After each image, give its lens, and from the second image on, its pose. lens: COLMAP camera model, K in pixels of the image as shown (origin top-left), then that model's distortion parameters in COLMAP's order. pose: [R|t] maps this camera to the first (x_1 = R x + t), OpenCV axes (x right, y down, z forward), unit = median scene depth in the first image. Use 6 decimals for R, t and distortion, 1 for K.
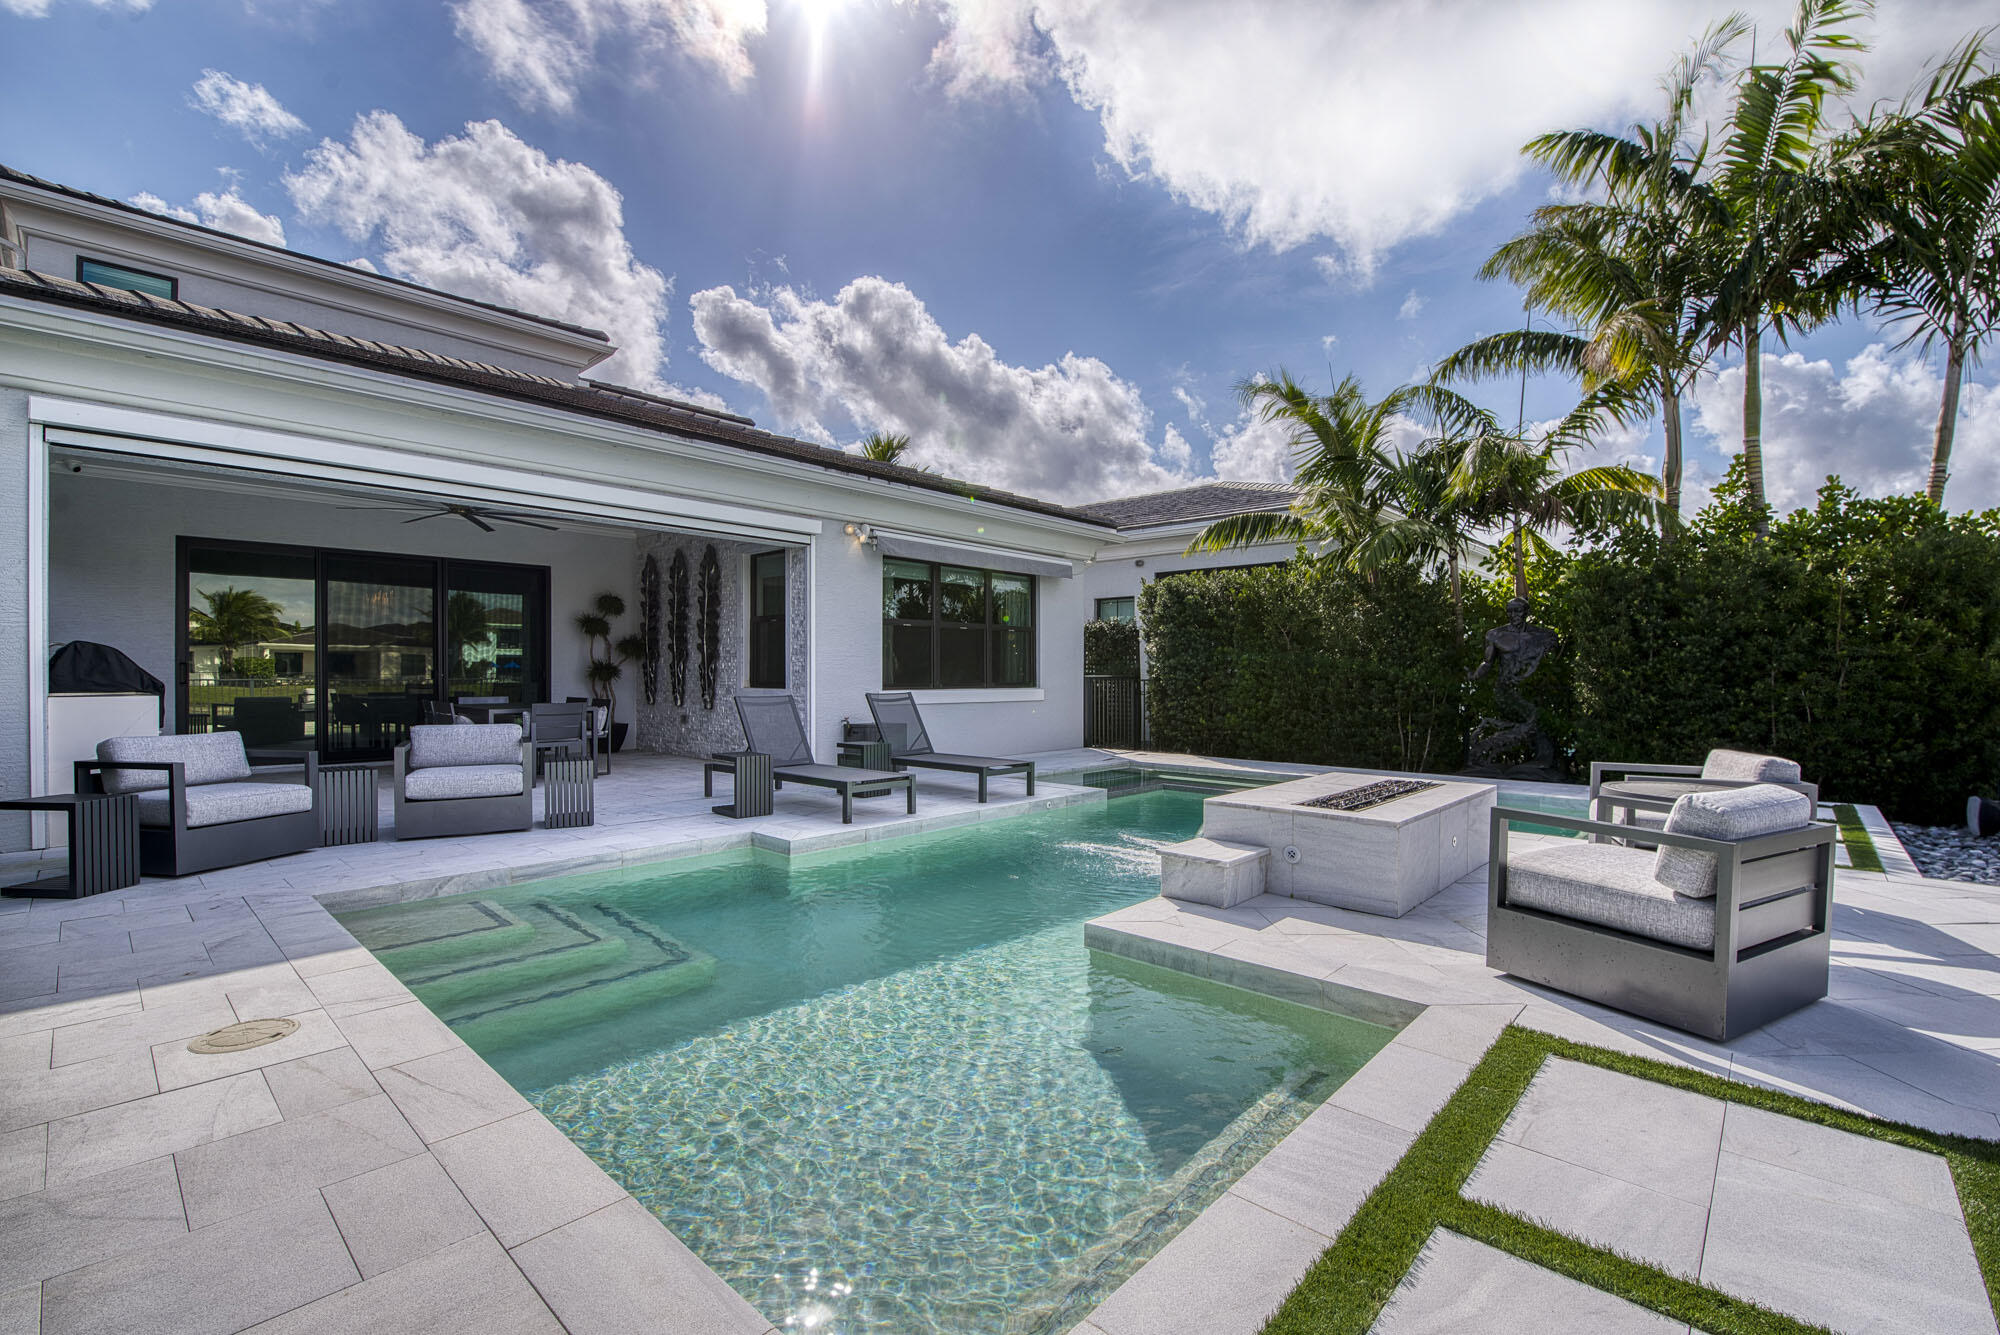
lens RADIAL K [[860.6, 0, 1022.7], [0, 860.6, 682.4], [0, 0, 1]] dist [-0.008231, -0.007083]
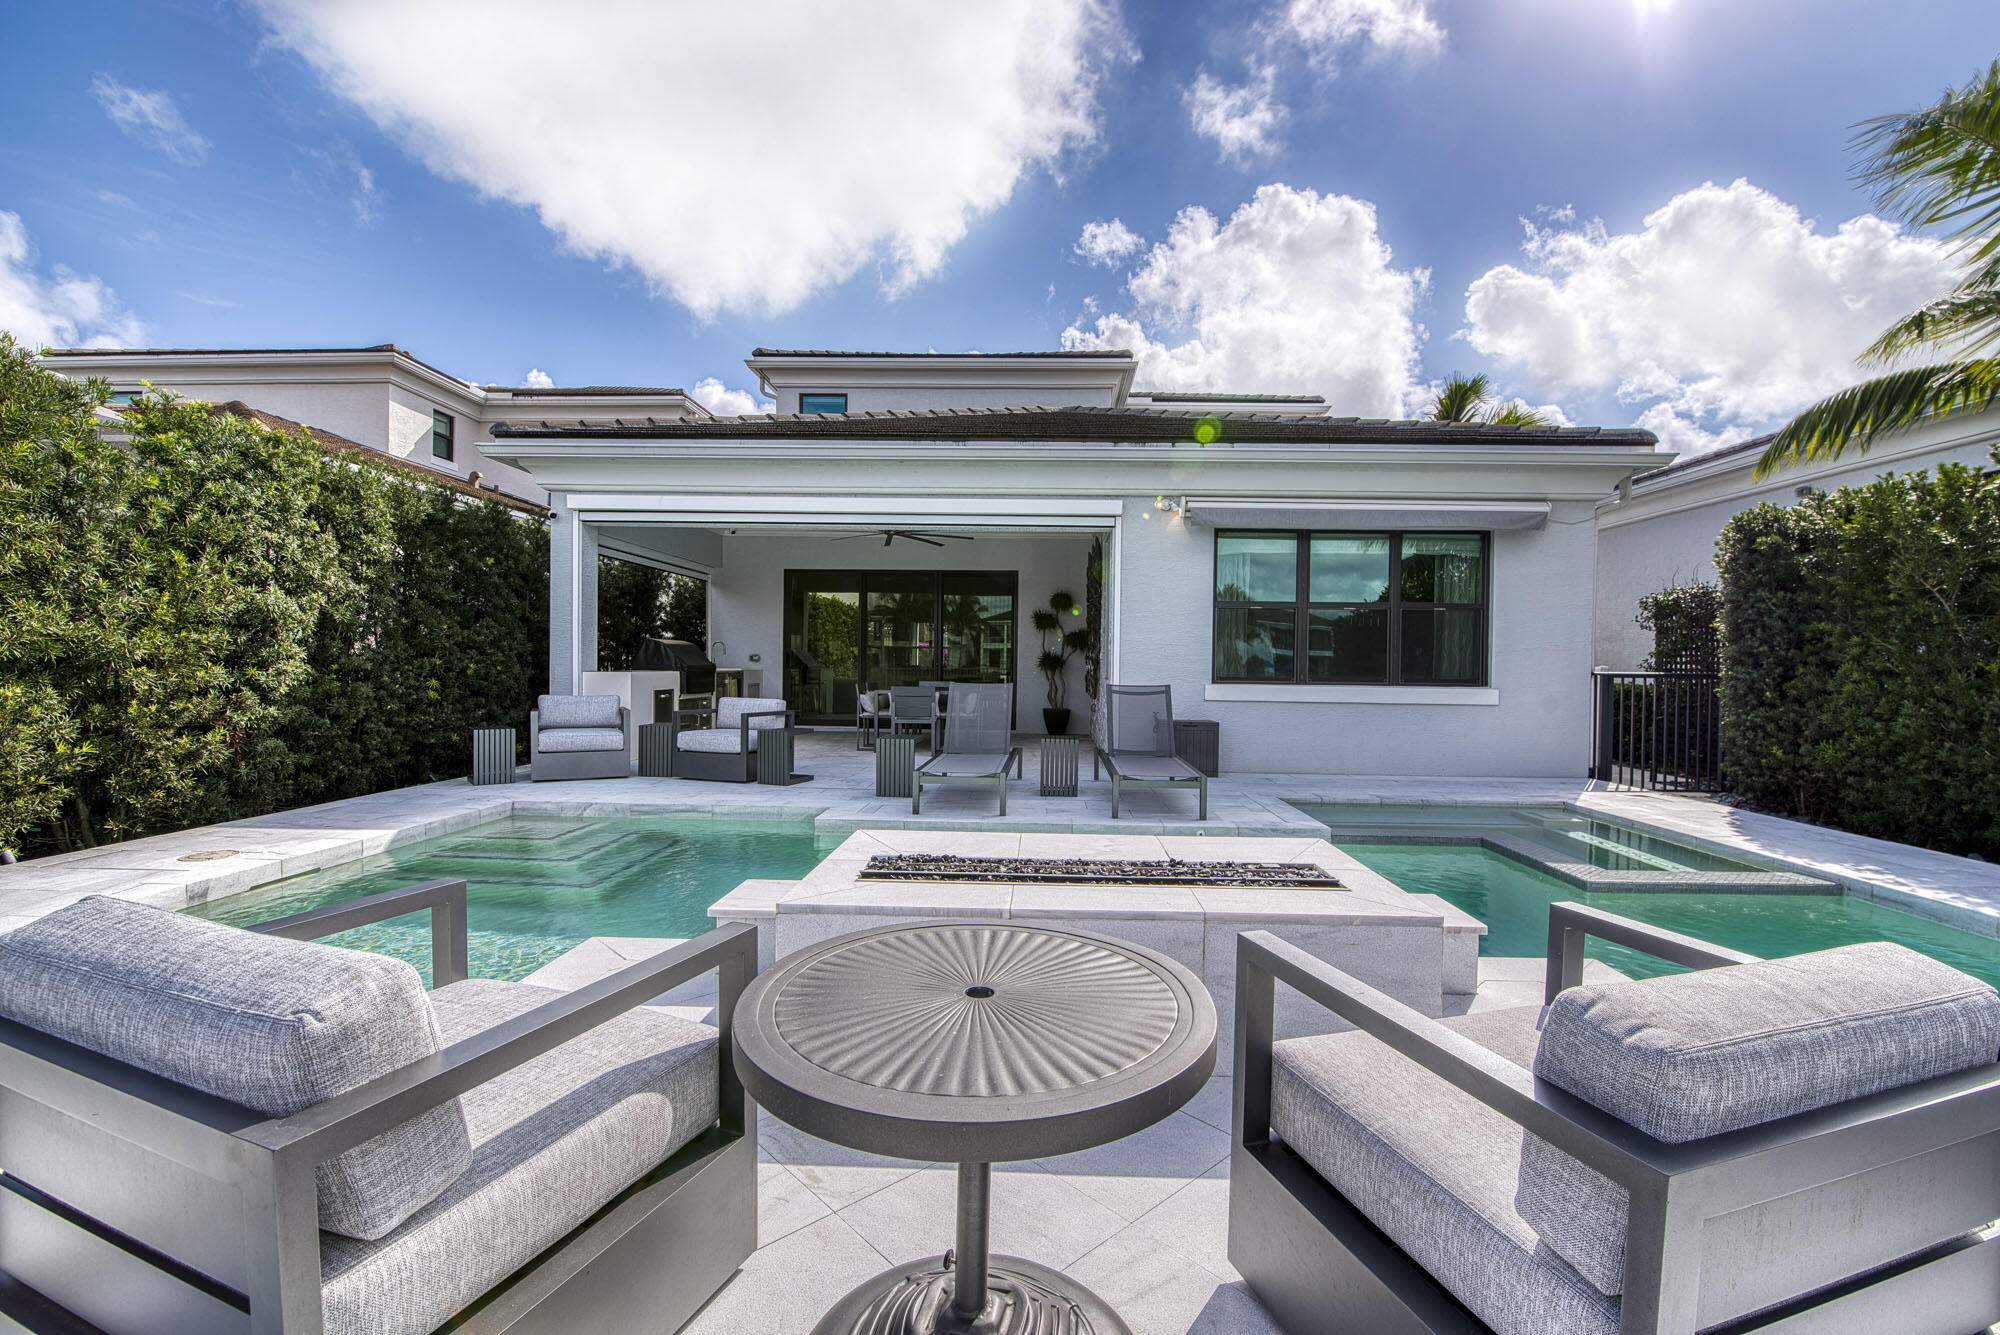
lens RADIAL K [[860.6, 0, 1022.7], [0, 860.6, 682.4], [0, 0, 1]] dist [-0.008231, -0.007083]
pose [[0.668627, 0.021315, -0.743292, 0.301926], [-0.020803, 0.999734, 0.009955, 0.002840], [0.743307, 0.008806, 0.668893, 0.225586]]
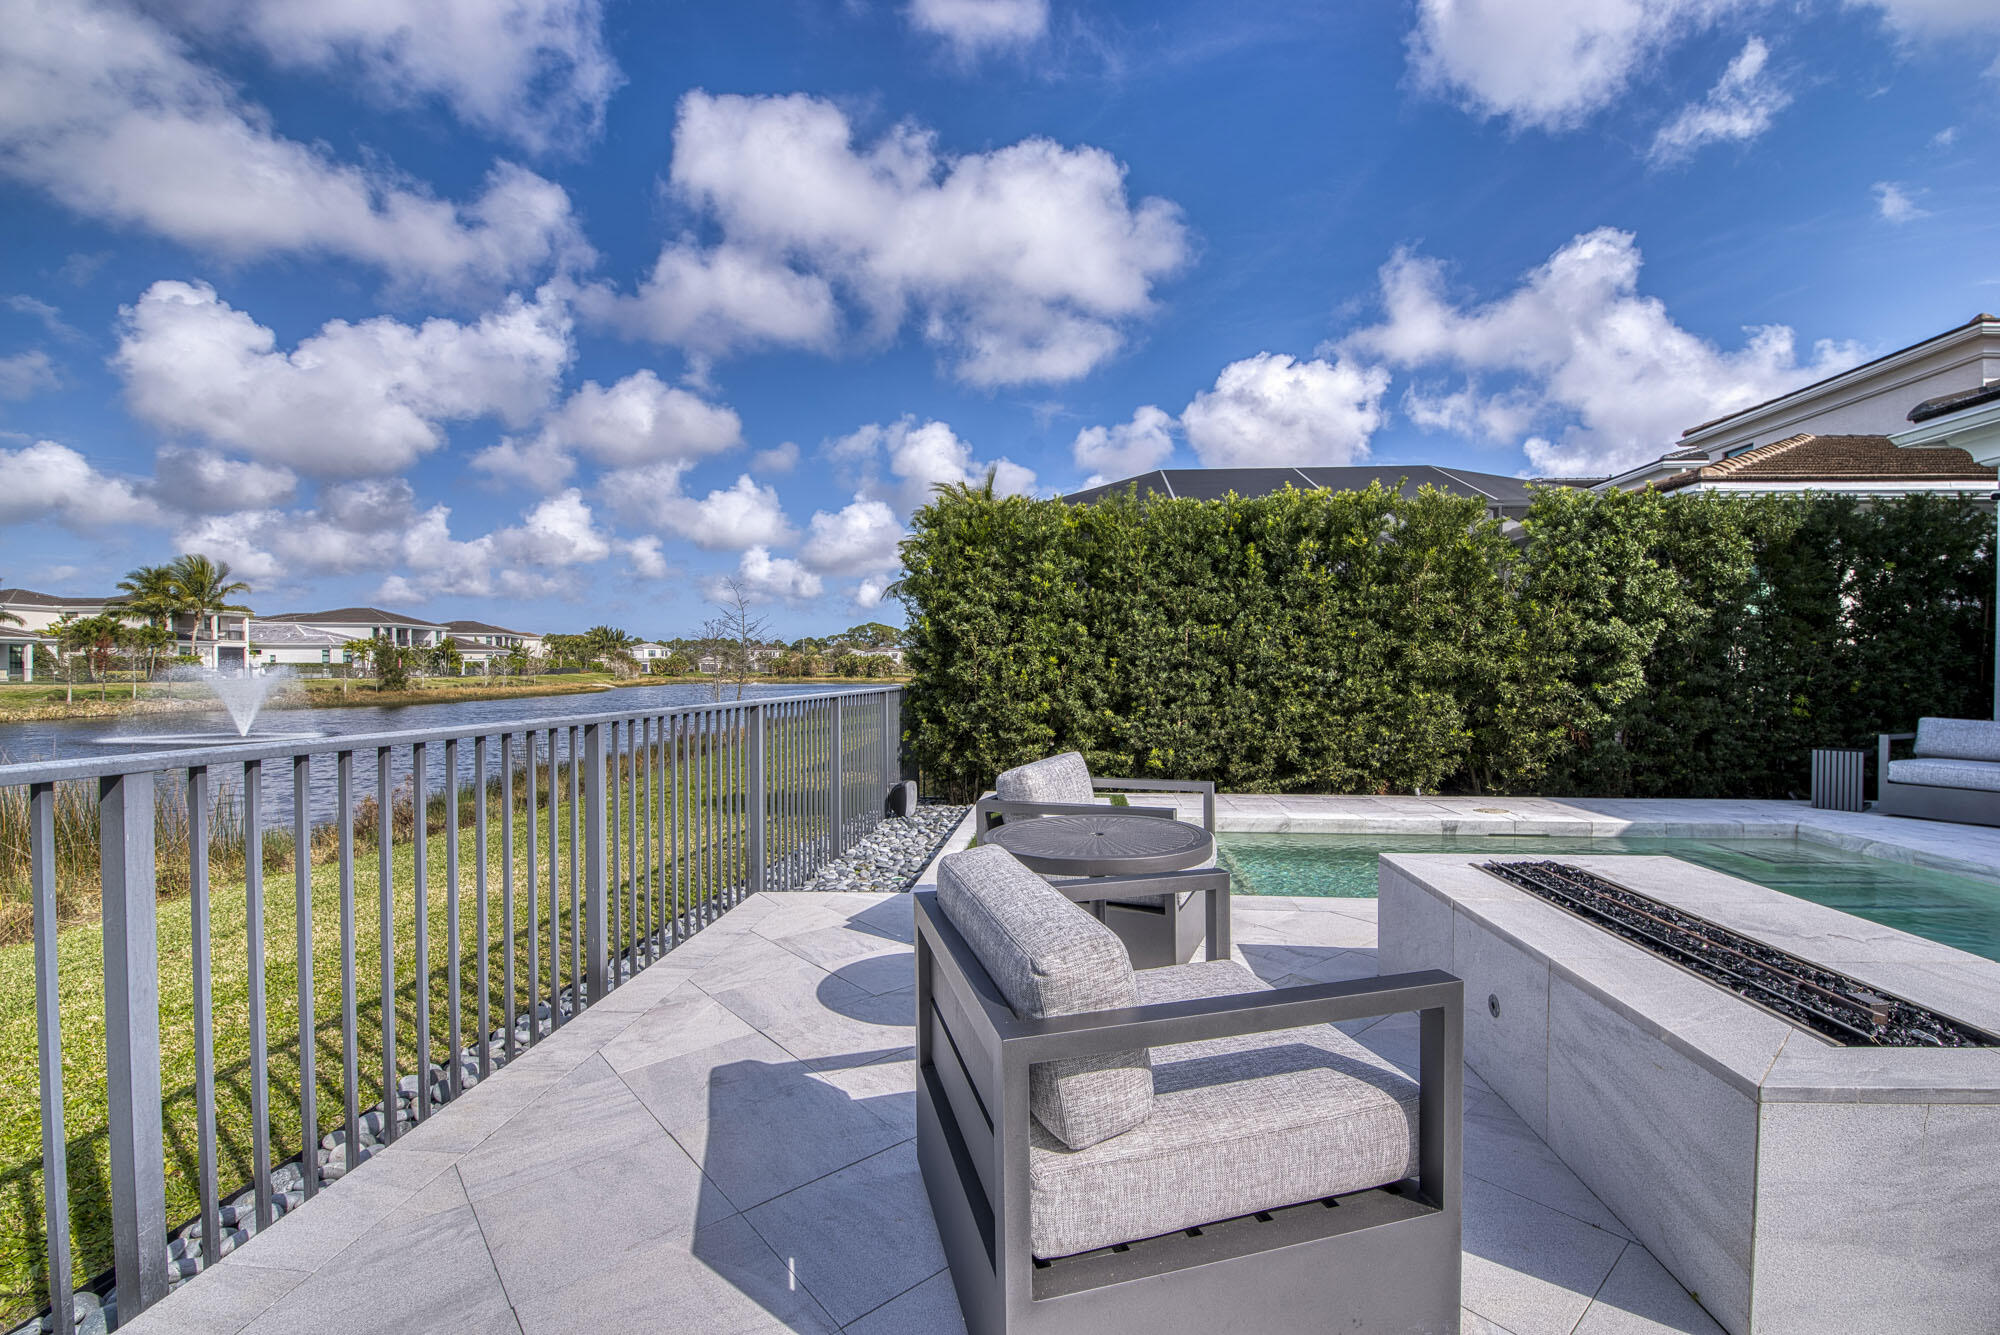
lens RADIAL K [[860.6, 0, 1022.7], [0, 860.6, 682.4], [0, 0, 1]] dist [-0.008231, -0.007083]
pose [[-0.770801, 0.005320, -0.637054, 0.371687], [-0.012428, 0.999649, 0.023385, -0.001704], [0.636955, 0.025942, -0.770465, 0.439122]]
